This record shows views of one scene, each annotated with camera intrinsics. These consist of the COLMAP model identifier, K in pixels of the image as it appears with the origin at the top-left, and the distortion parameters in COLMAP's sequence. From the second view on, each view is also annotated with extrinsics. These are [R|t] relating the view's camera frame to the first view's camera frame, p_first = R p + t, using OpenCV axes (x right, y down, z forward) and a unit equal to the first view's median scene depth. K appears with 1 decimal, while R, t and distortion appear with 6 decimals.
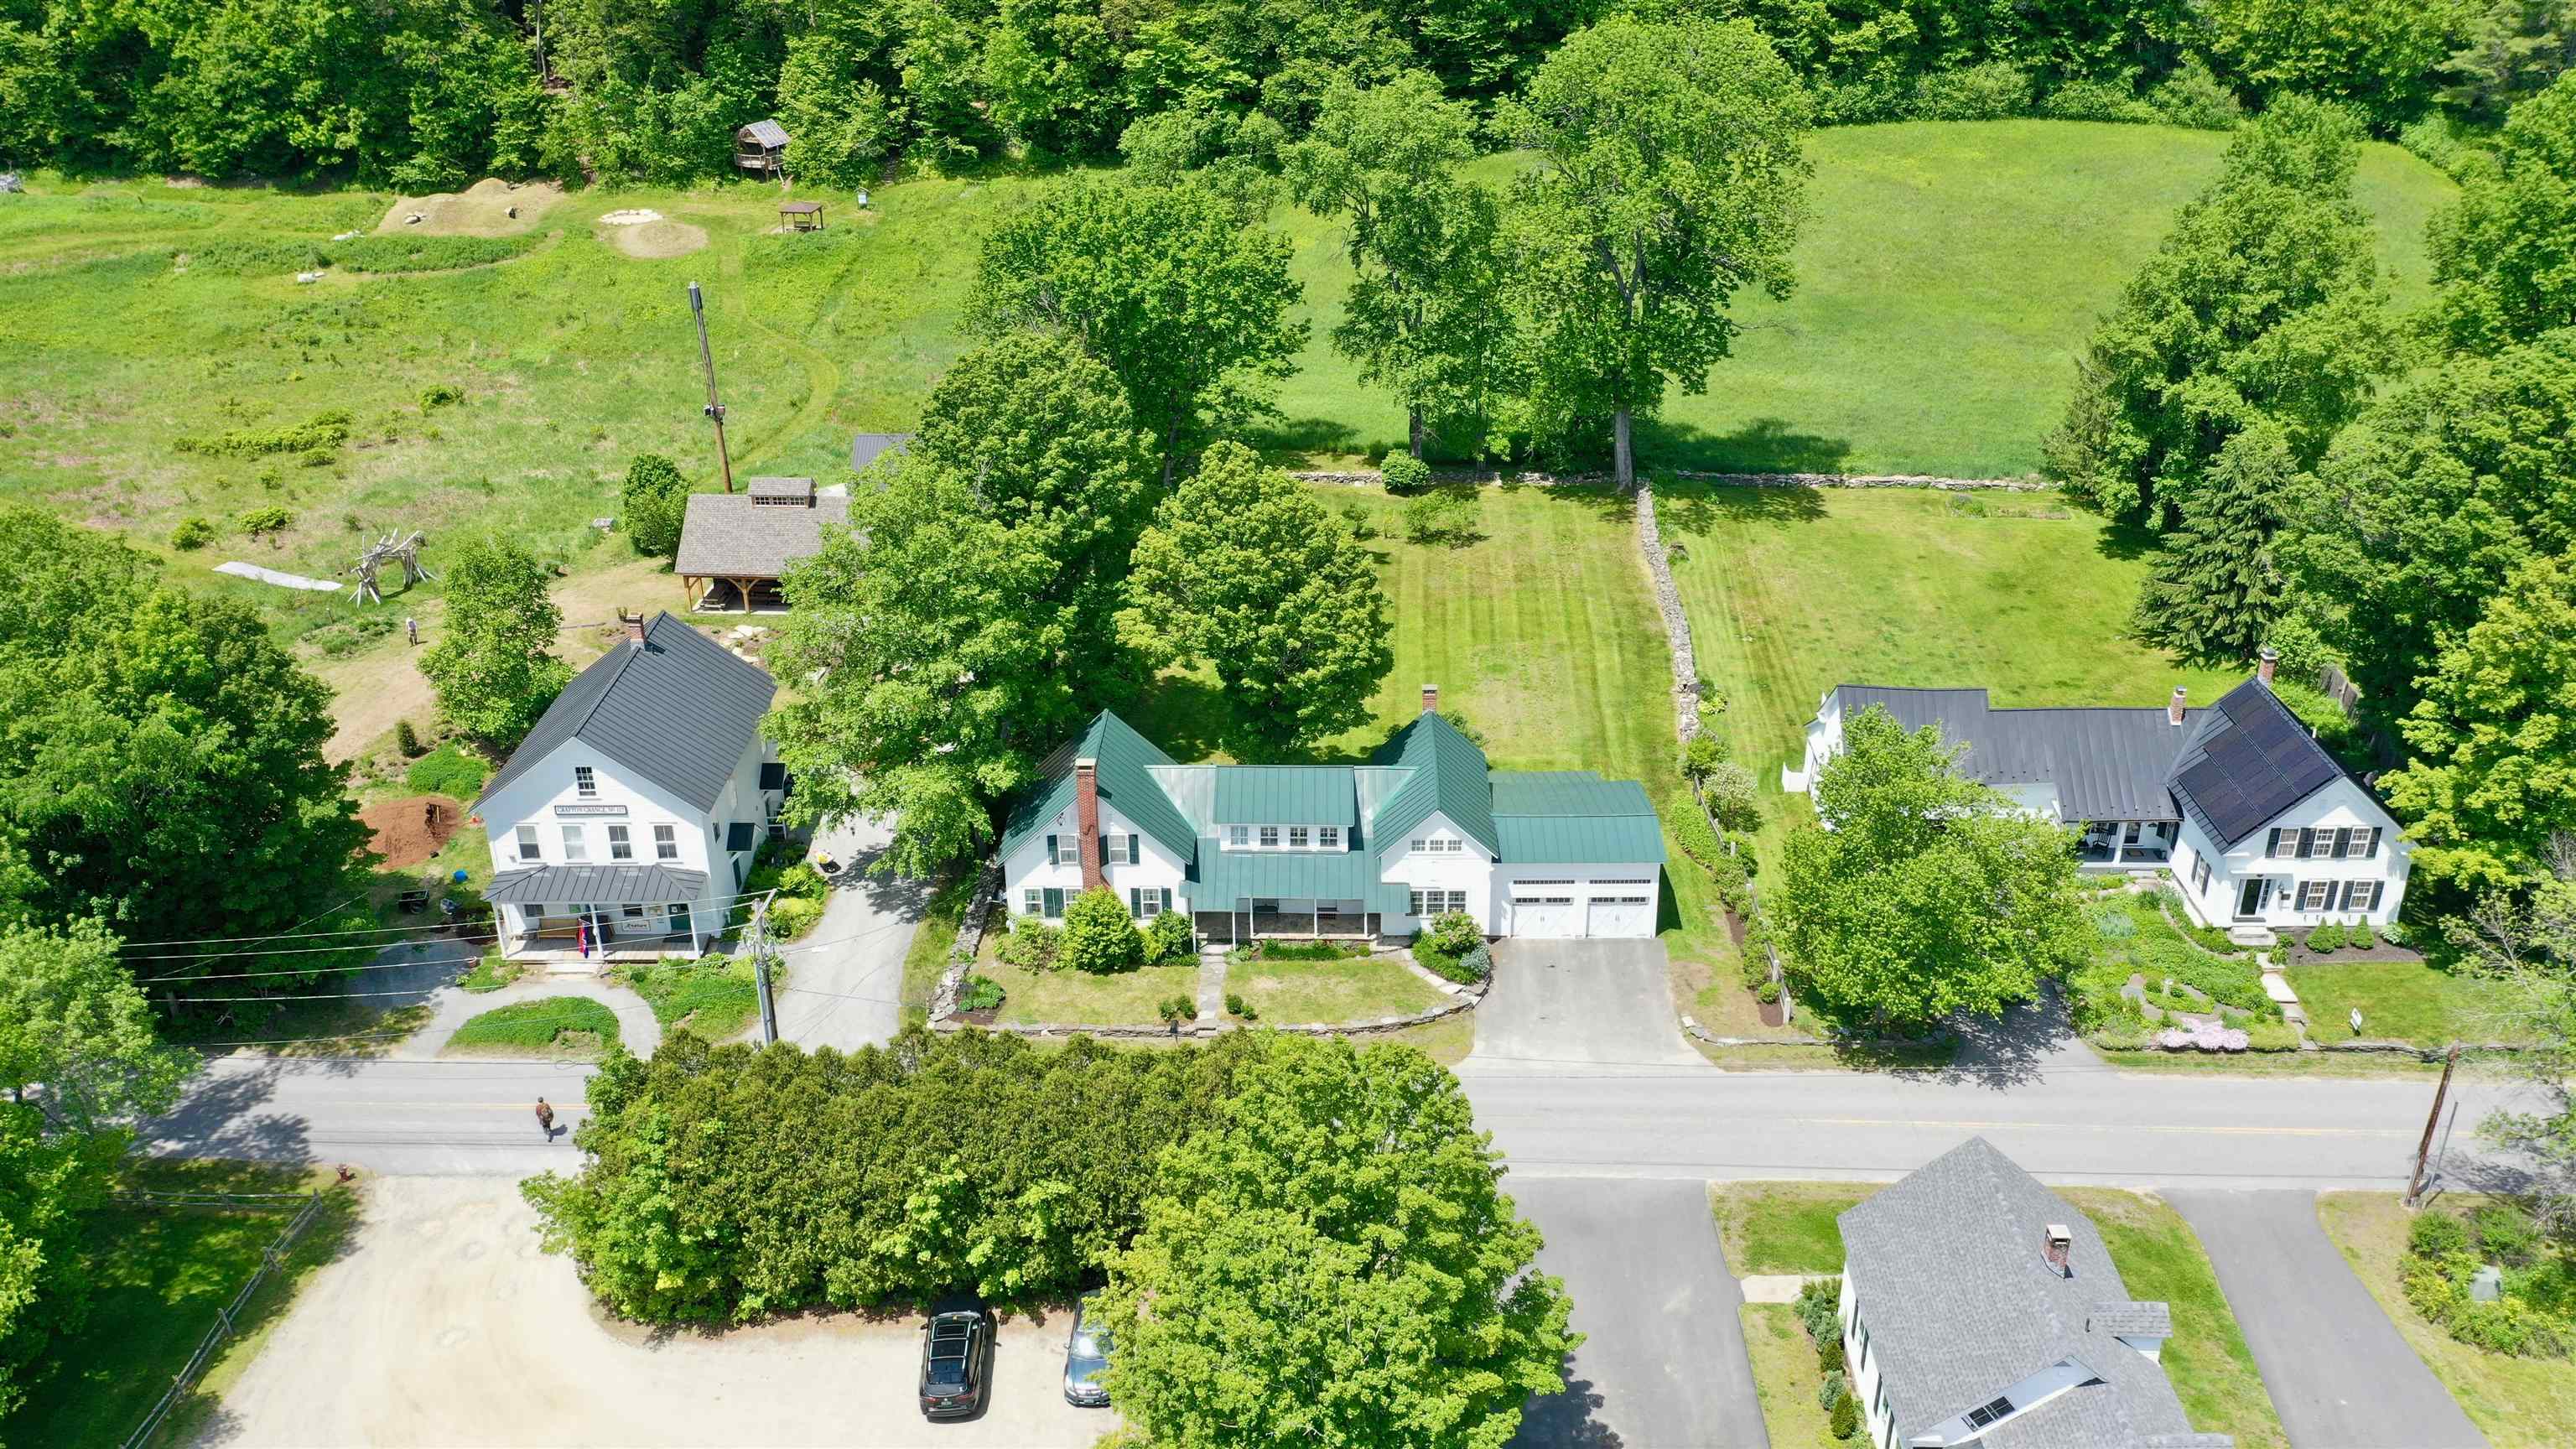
lens RADIAL K [[2044.5, 0, 1288.0], [0, 2044.5, 724.5], [0, 0, 1]] dist [0.011650, -0.010208]
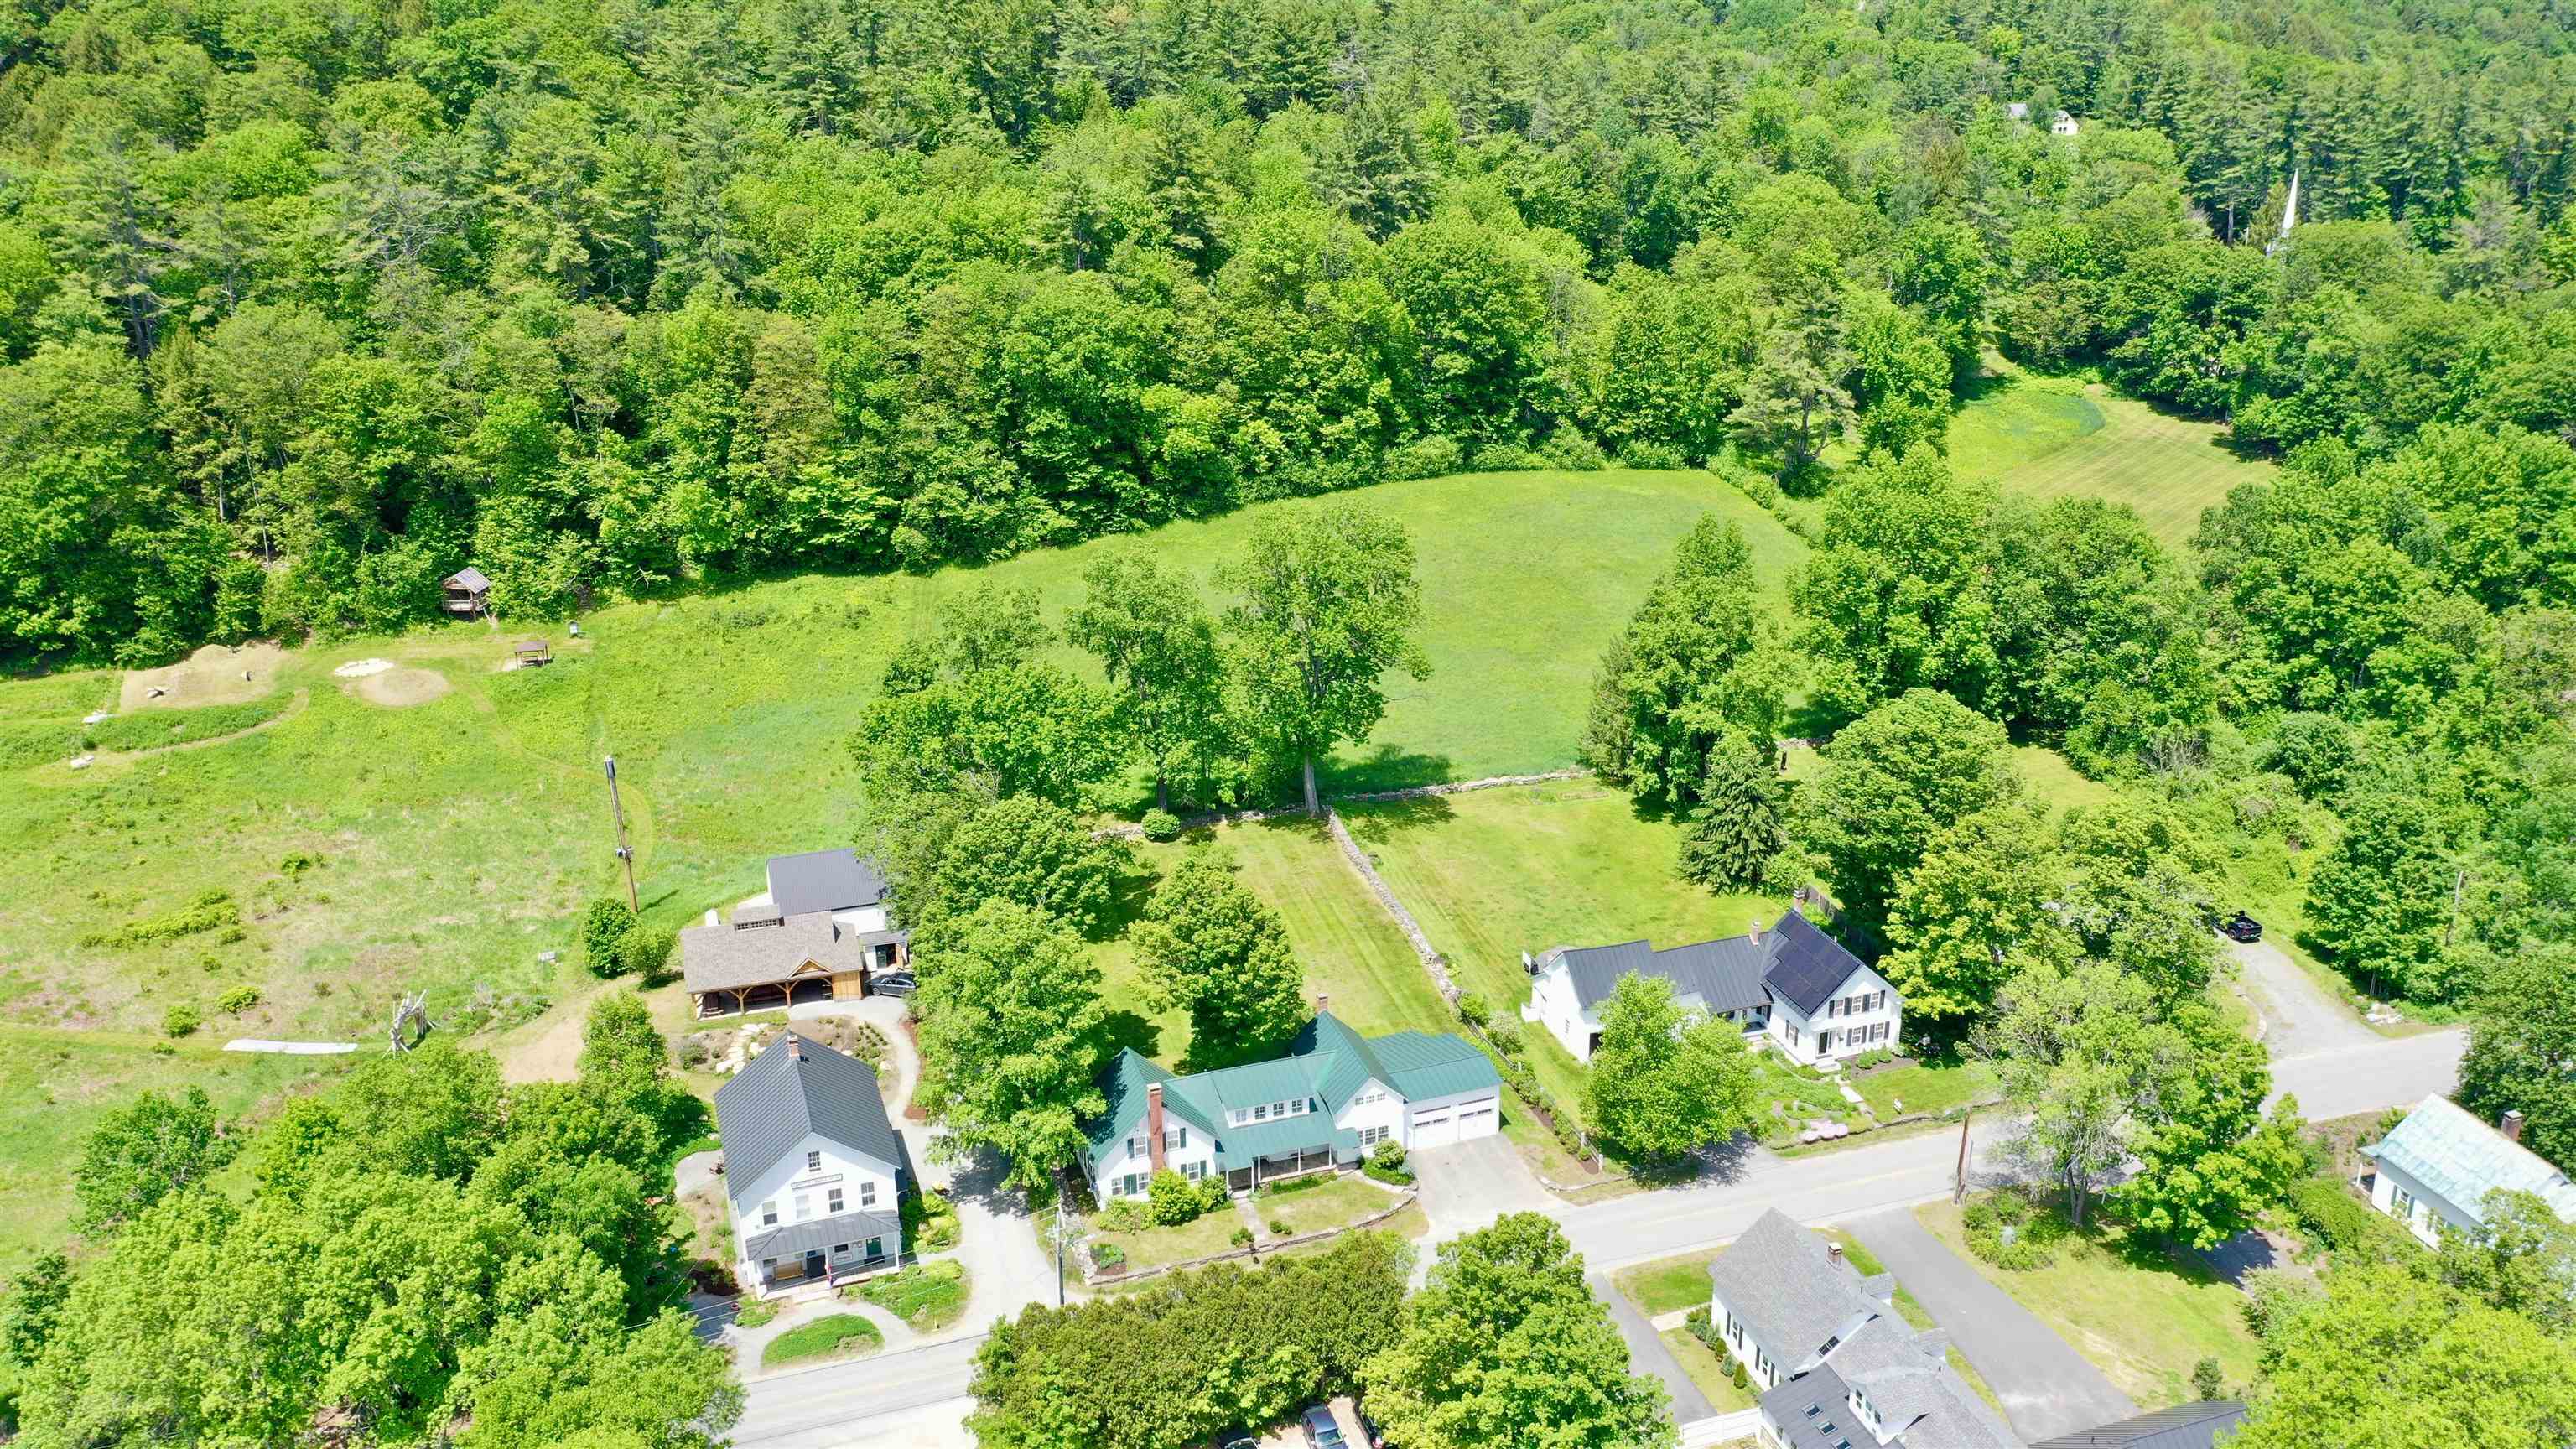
lens RADIAL K [[2044.5, 0, 1288.0], [0, 2044.5, 724.5], [0, 0, 1]] dist [0.011650, -0.010208]
pose [[0.939660, -0.120560, 0.320163, -0.347303], [0.152847, 0.985198, -0.077613, -0.085282], [-0.306067, 0.121865, 0.944178, -0.372804]]
